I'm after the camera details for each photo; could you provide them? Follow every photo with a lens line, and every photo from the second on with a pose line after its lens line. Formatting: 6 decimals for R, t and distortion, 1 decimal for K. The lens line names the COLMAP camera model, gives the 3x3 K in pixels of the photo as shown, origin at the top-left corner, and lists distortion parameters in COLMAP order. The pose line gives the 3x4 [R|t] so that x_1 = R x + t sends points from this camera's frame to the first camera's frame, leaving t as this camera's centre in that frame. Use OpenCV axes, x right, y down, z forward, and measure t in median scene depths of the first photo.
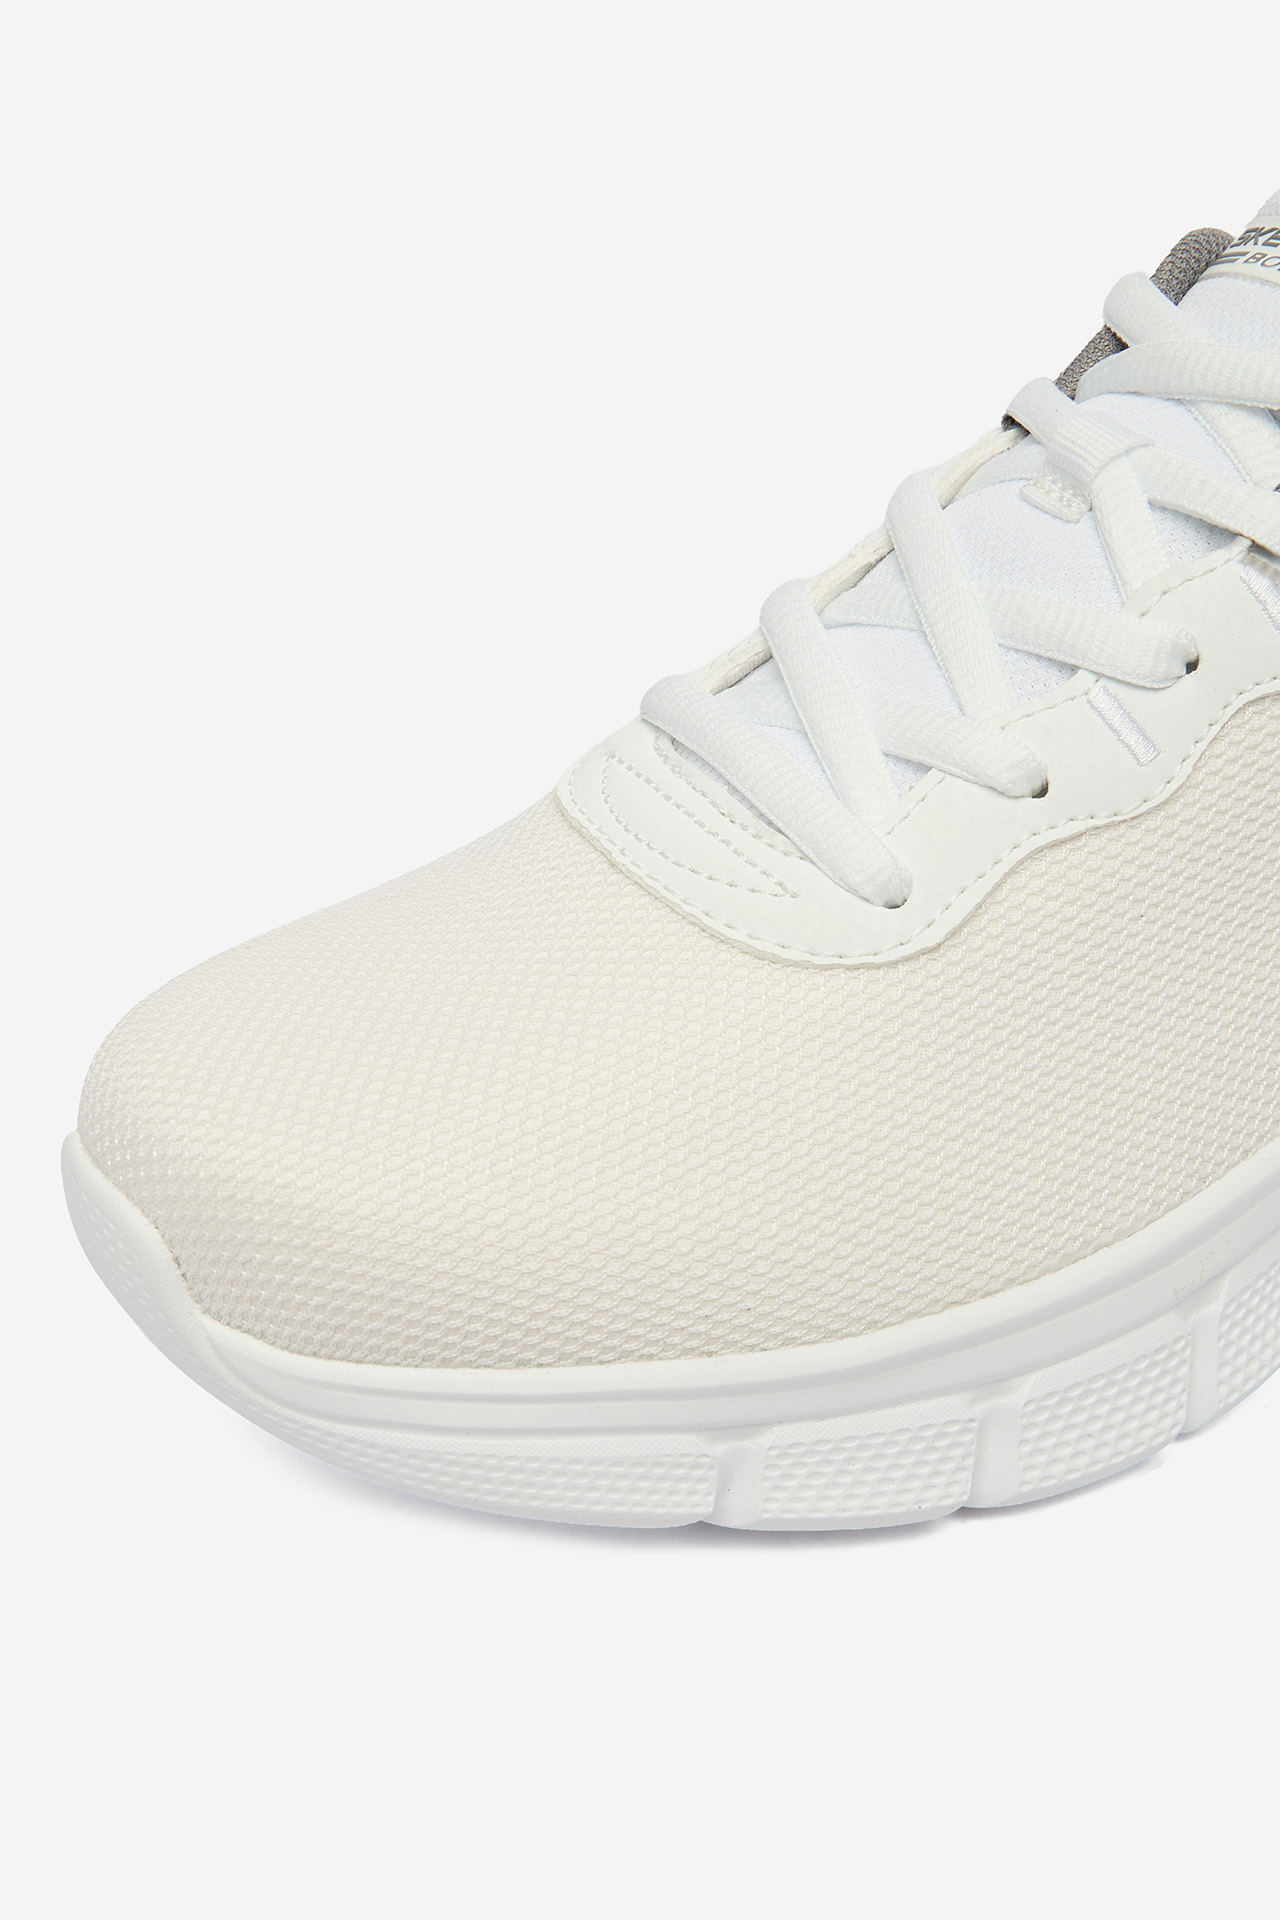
lens RADIAL K [[2633.3, 0, 641.4], [0, 2633.3, 960.7], [0, 0, 1]] dist [-0.100019, 0.000000]
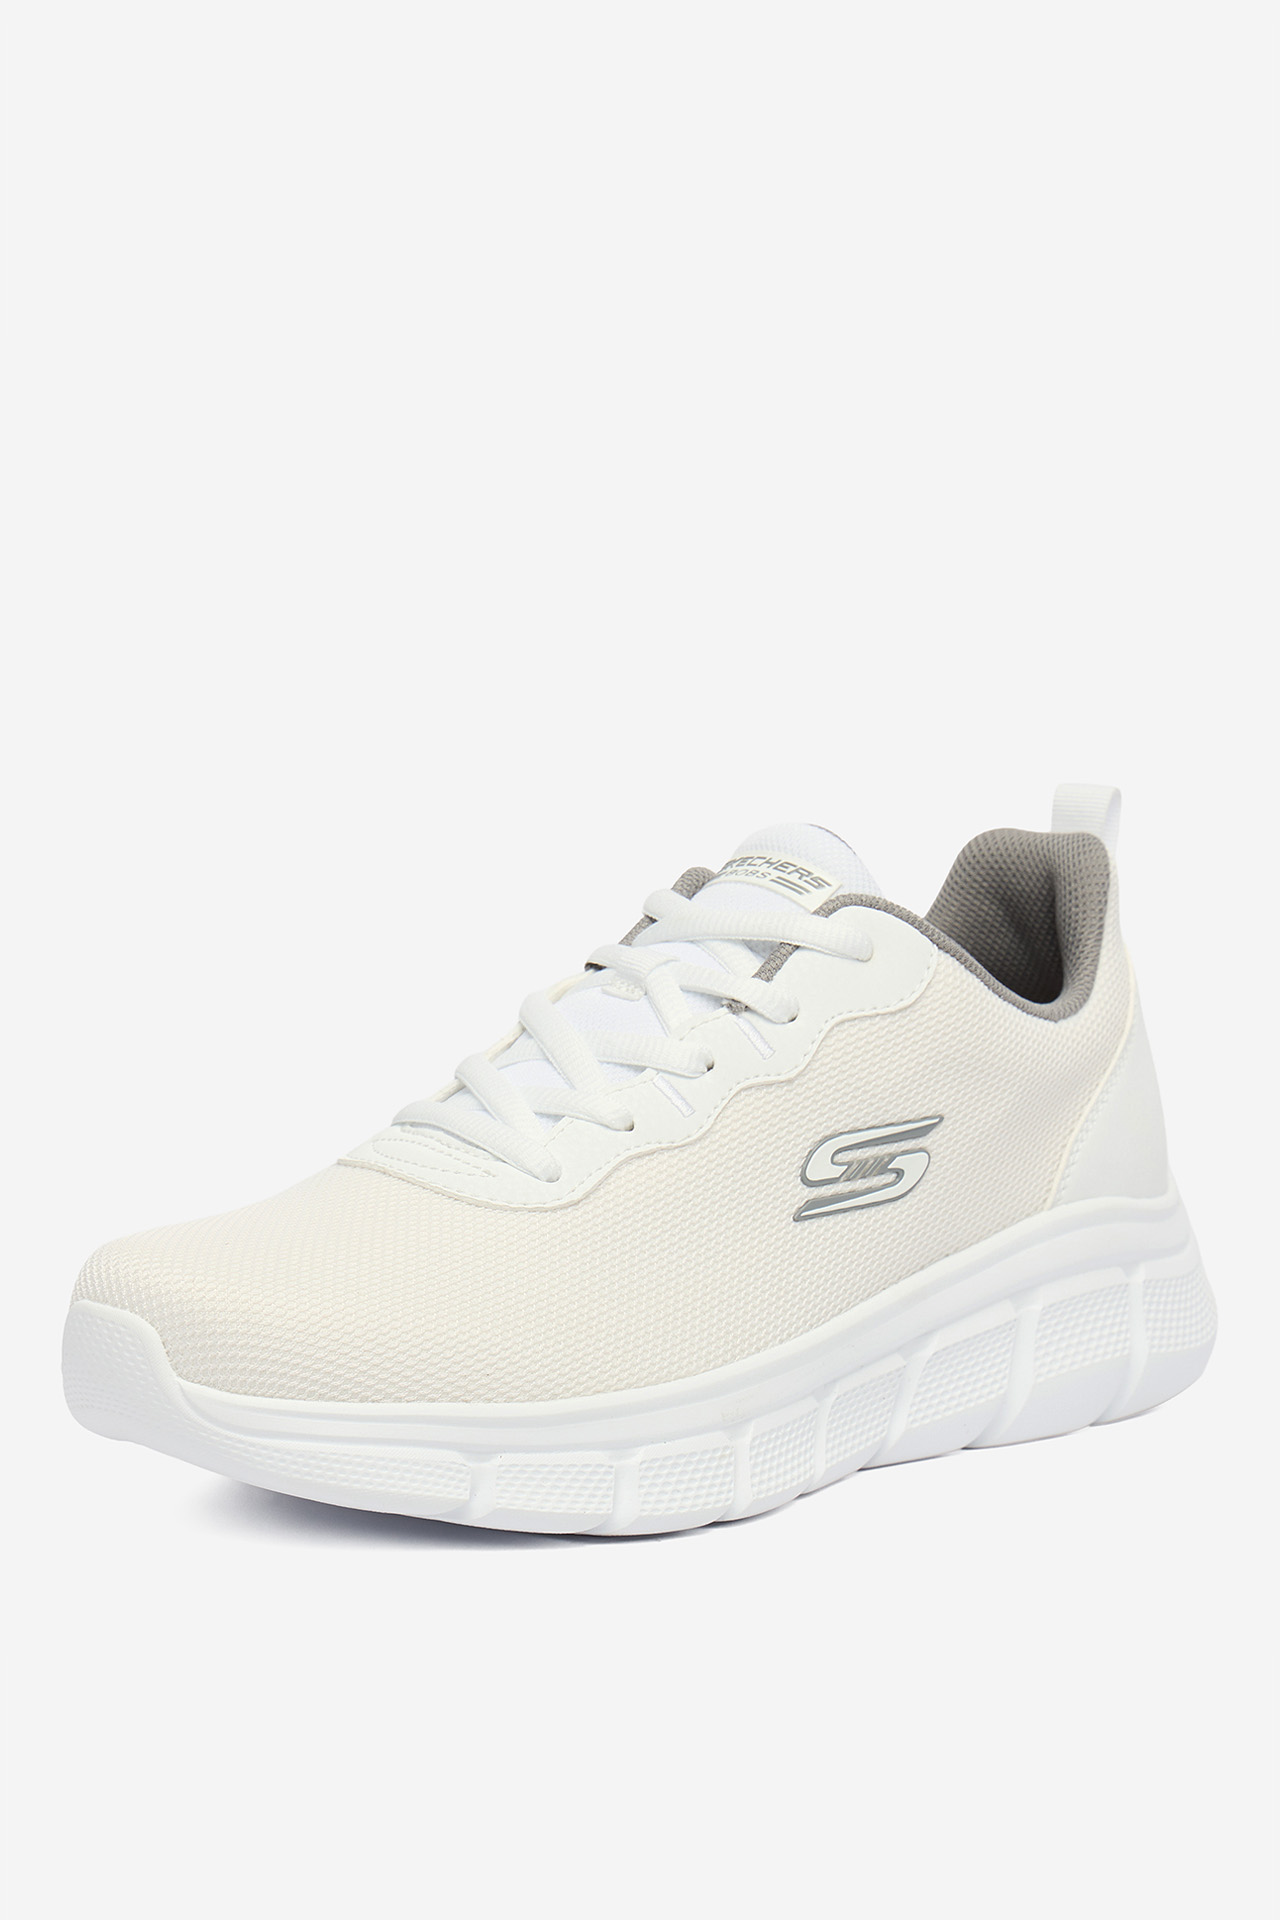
lens RADIAL K [[4658.0, 0, 639.8], [0, 4658.0, 960.2], [0, 0, 1]] dist [-0.032197, 0.000000]
pose [[0.977296, 0.028170, 0.210000, -0.495620], [0.055130, 0.923177, -0.380402, 1.012714], [-0.204582, 0.383342, 0.900663, -1.837062]]
